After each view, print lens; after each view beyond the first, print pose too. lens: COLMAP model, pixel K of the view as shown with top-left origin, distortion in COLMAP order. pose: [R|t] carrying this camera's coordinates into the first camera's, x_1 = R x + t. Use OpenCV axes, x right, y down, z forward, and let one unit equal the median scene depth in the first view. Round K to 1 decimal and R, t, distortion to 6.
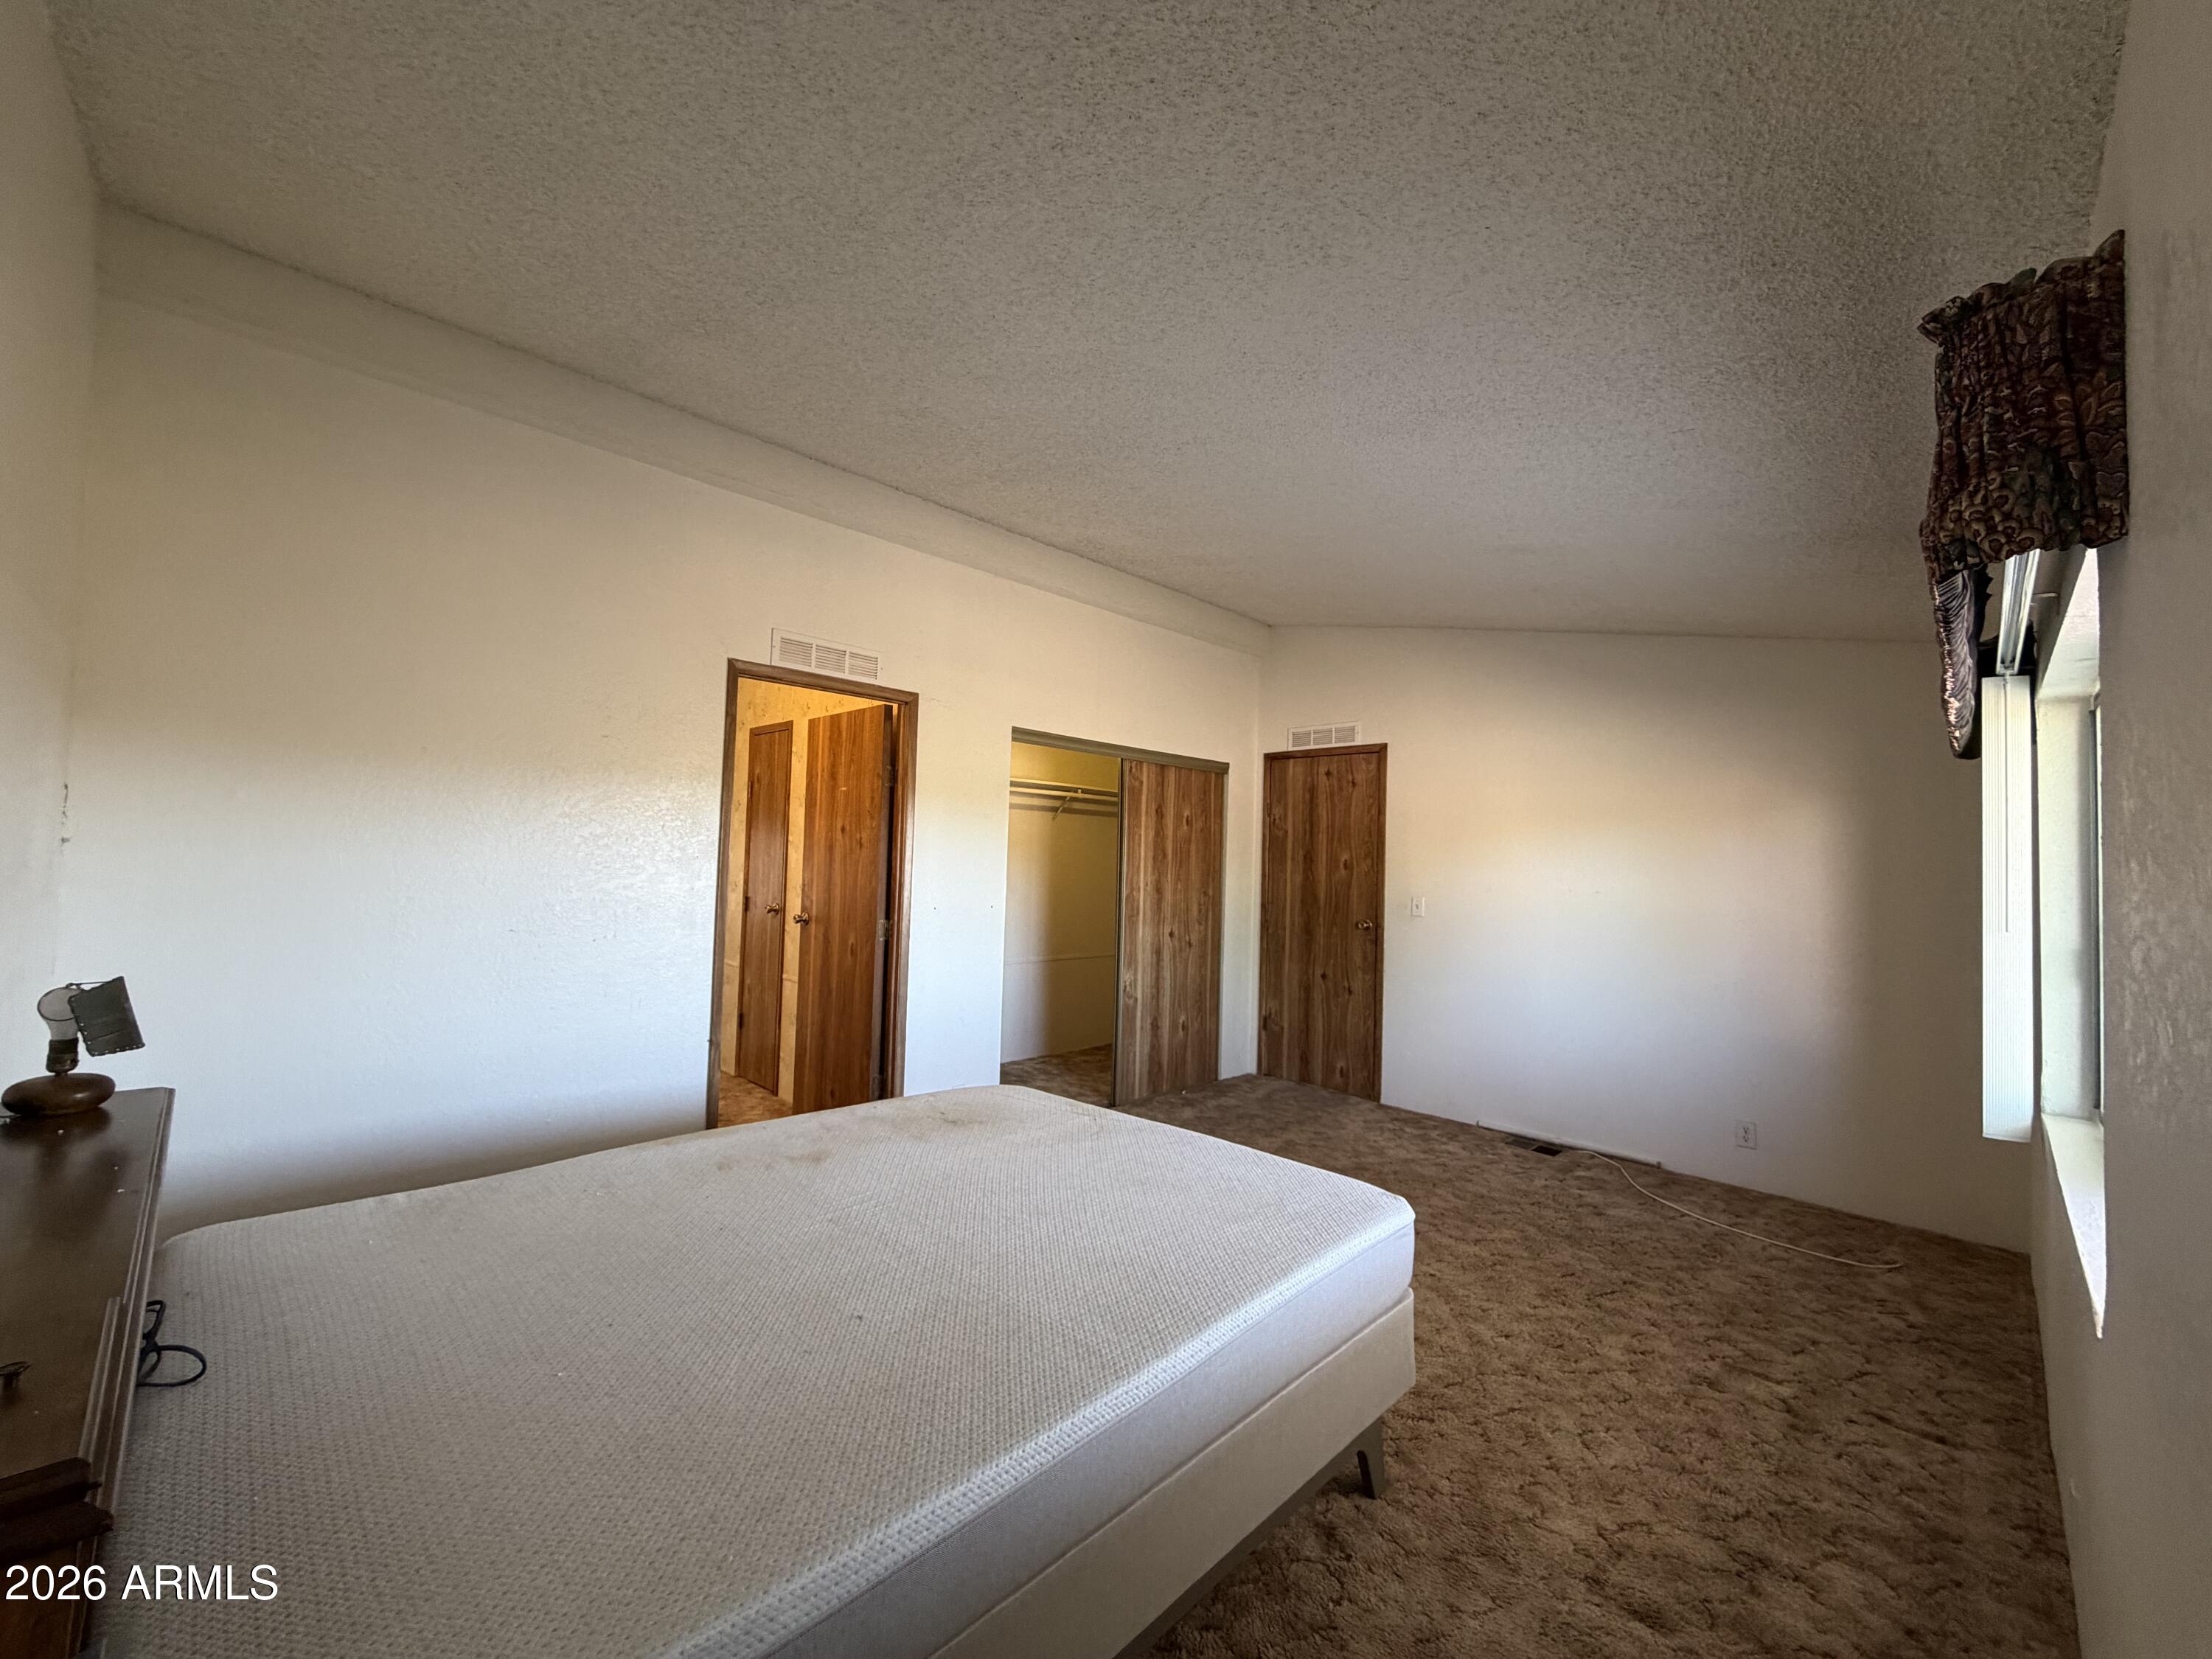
lens RADIAL K [[878.6, 0, 1098.2], [0, 878.6, 825.9], [0, 0, 1]] dist [0.000231, -0.000323]
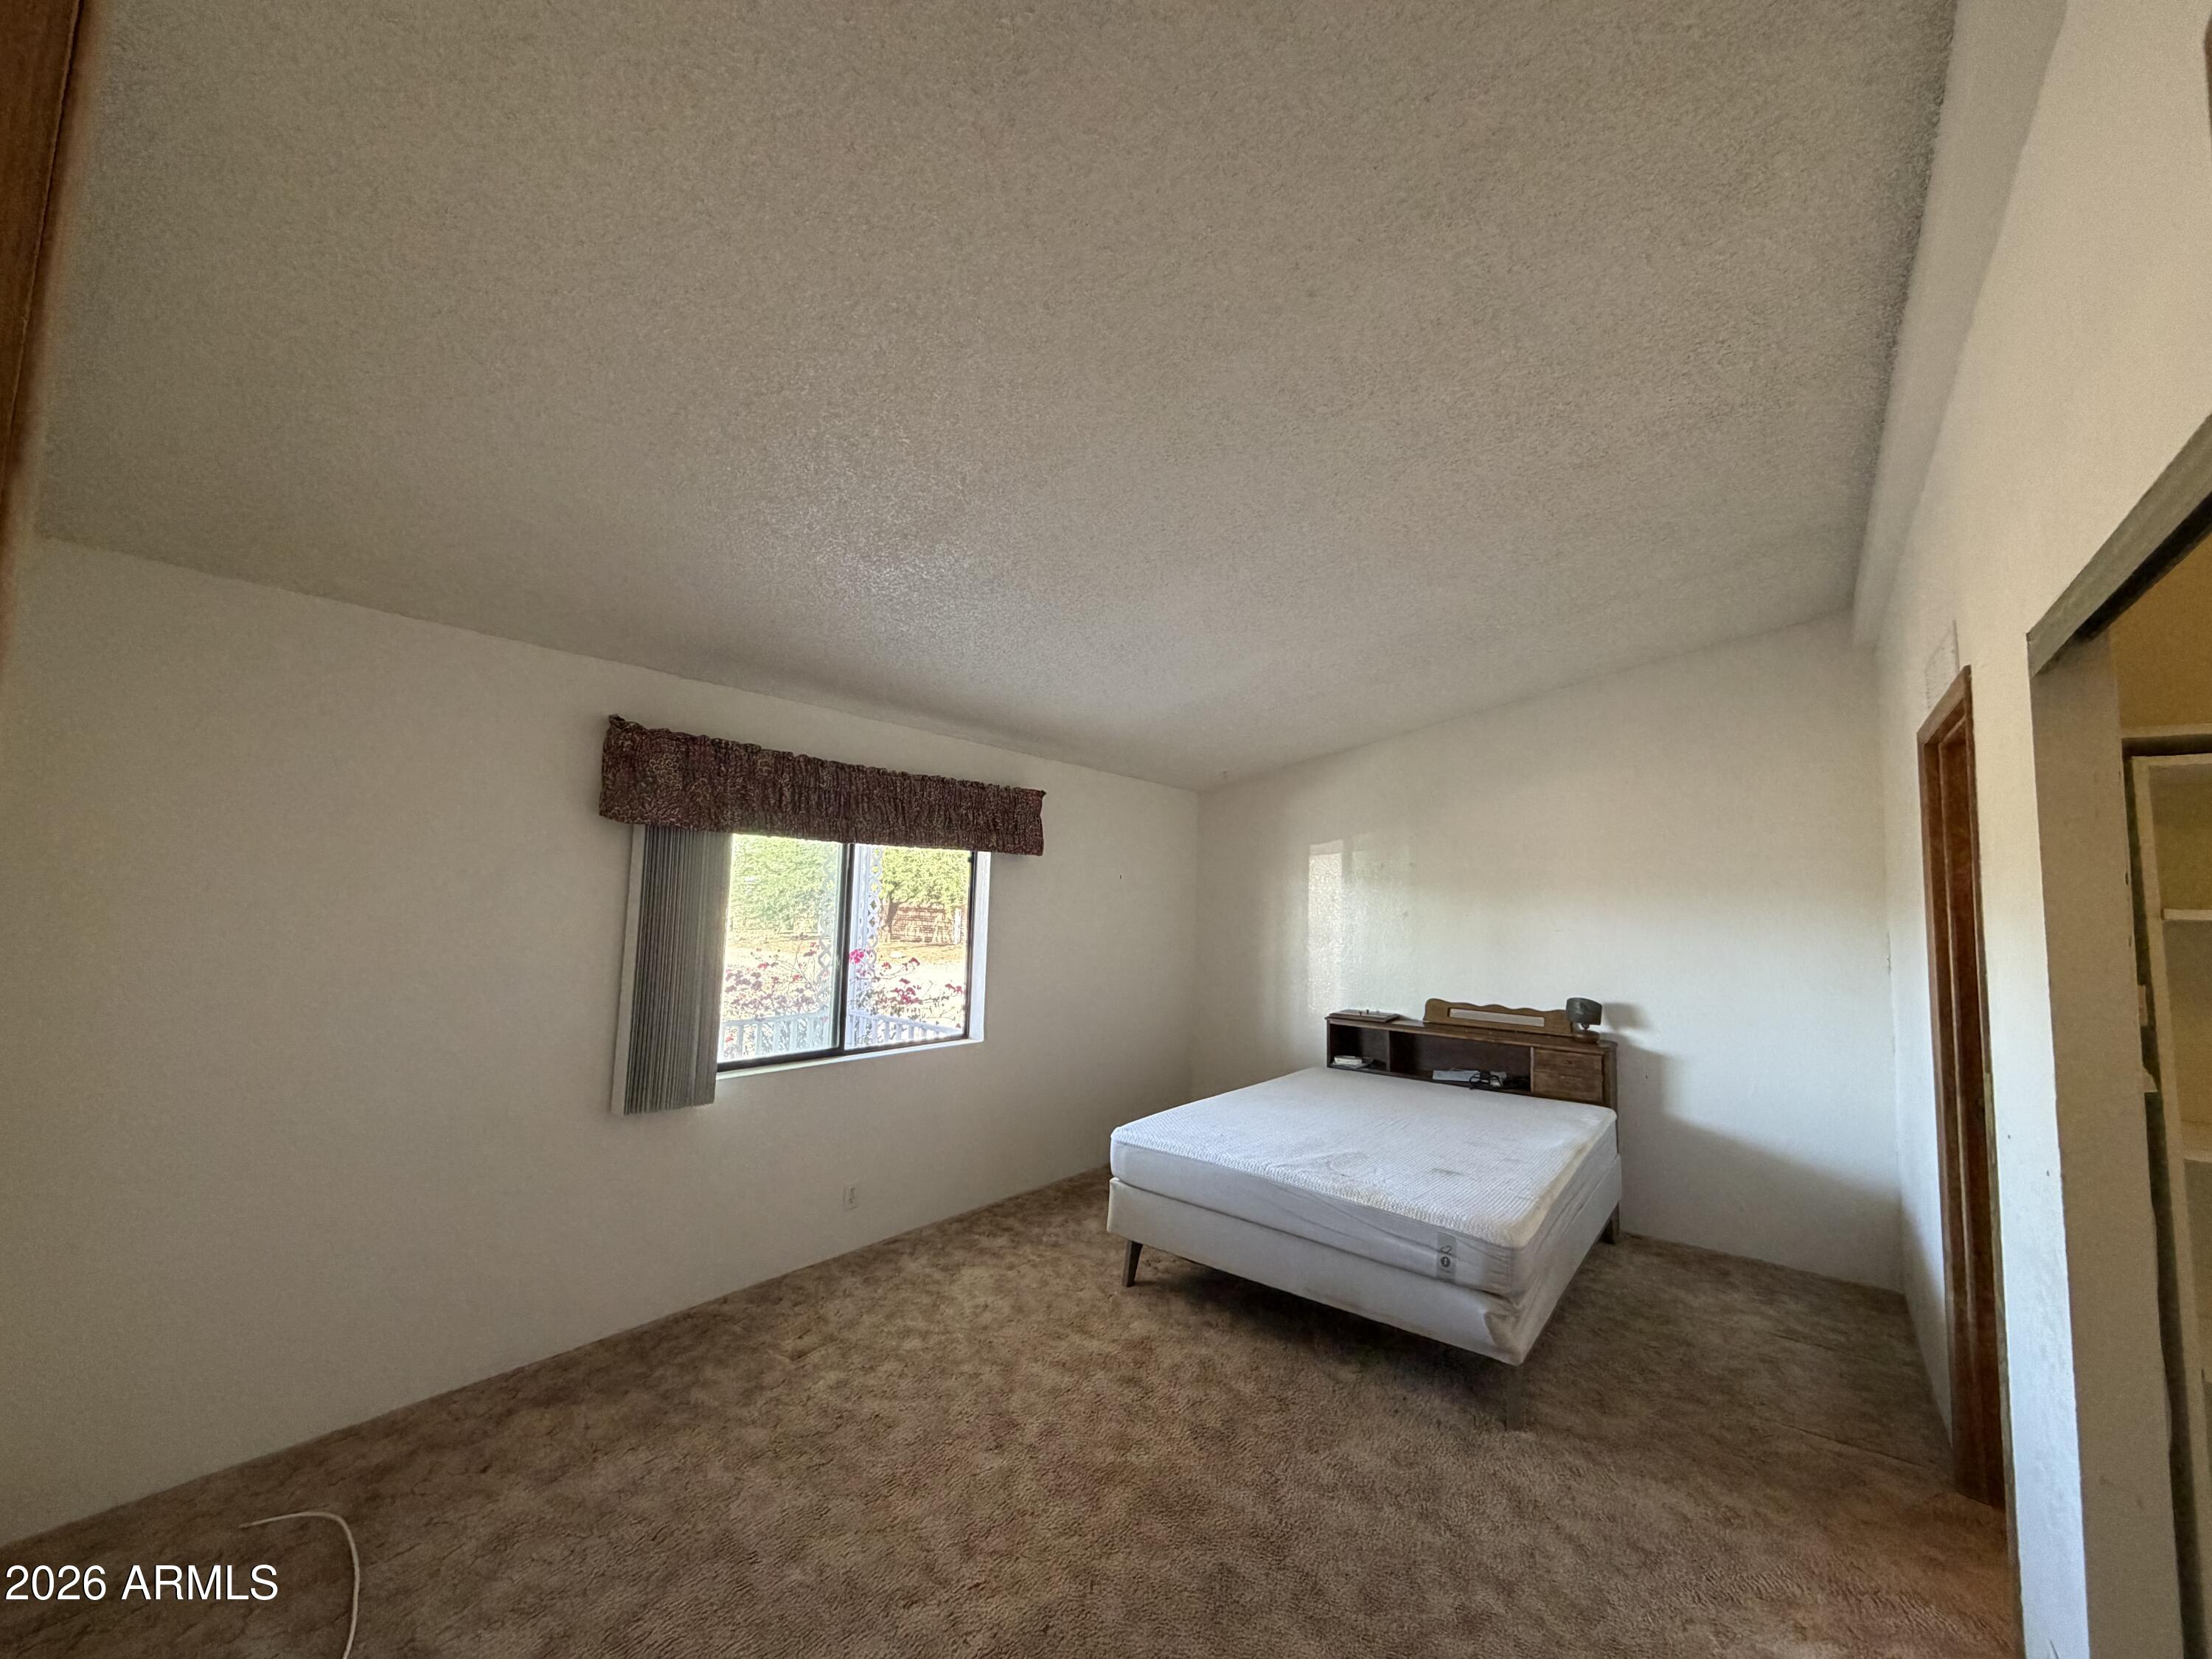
lens RADIAL K [[878.6, 0, 1098.2], [0, 878.6, 825.9], [0, 0, 1]] dist [0.000231, -0.000323]
pose [[-0.991601, -0.068402, -0.109768, 0.395209], [-0.054510, 0.990669, -0.124917, 0.031329], [0.117288, -0.117885, -0.986076, 1.784643]]
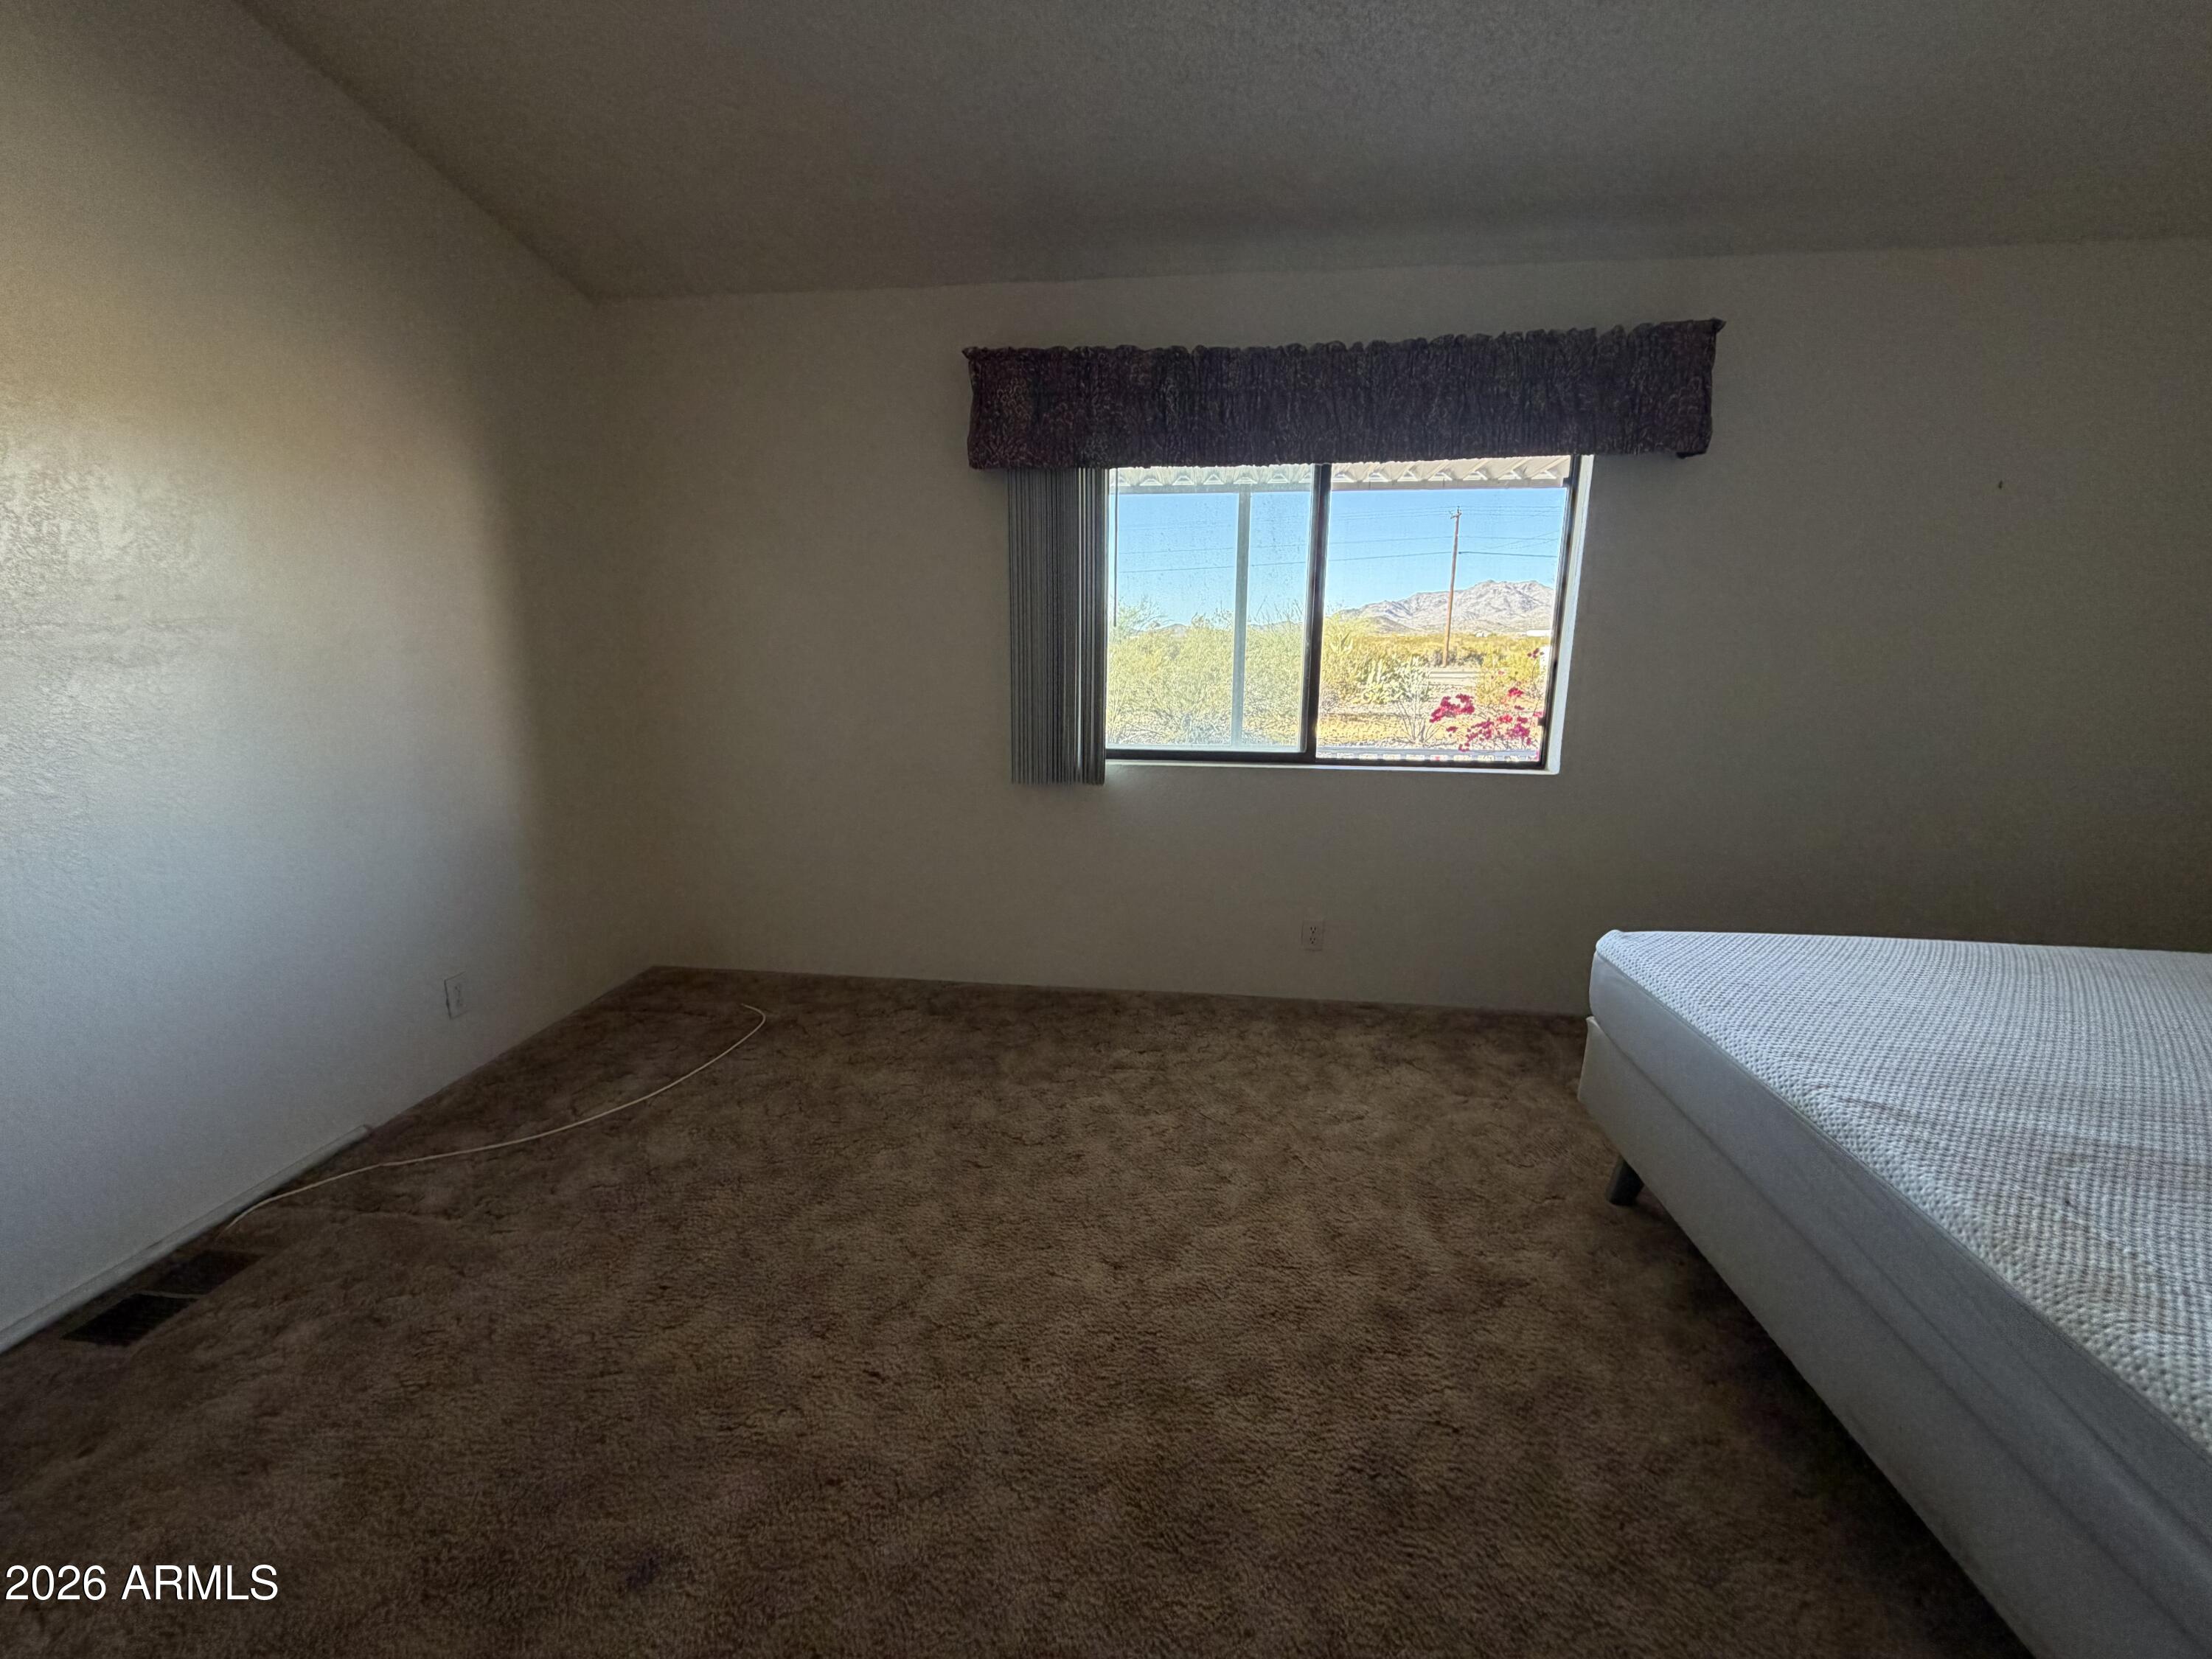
lens RADIAL K [[878.6, 0, 1098.2], [0, 878.6, 825.9], [0, 0, 1]] dist [0.000231, -0.000323]
pose [[-0.618963, -0.190427, 0.761986, -0.002316], [-0.052379, 0.978012, 0.201866, 0.100308], [-0.783671, 0.085035, -0.615328, 1.270756]]
